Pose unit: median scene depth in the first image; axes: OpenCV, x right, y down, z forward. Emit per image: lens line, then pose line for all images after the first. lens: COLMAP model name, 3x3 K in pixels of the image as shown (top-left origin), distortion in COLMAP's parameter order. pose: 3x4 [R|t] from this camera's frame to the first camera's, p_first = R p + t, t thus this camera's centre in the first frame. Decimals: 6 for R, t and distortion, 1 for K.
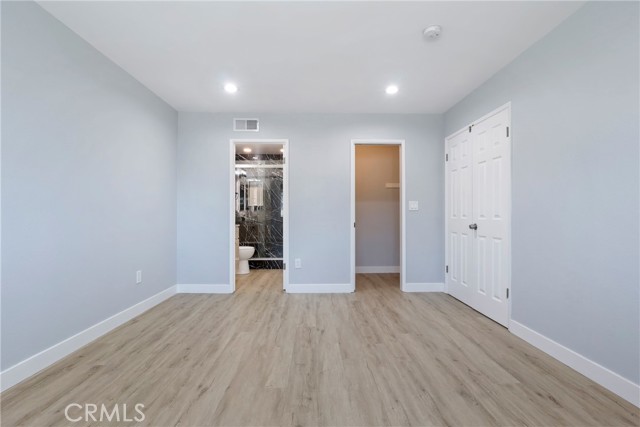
lens RADIAL K [[296.9, 0, 324.6], [0, 296.9, 212.9], [0, 0, 1]] dist [-0.003905, 0.002164]
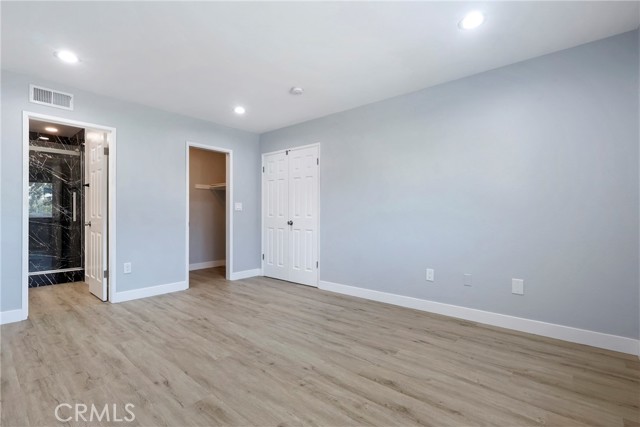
lens RADIAL K [[296.9, 0, 324.7], [0, 296.9, 214.4], [0, 0, 1]] dist [-0.003905, 0.002164]
pose [[0.665524, 0.001552, 0.746375, -0.521907], [-0.006562, 0.999971, 0.003772, -0.000813], [-0.746348, -0.007408, 0.665515, -0.068814]]
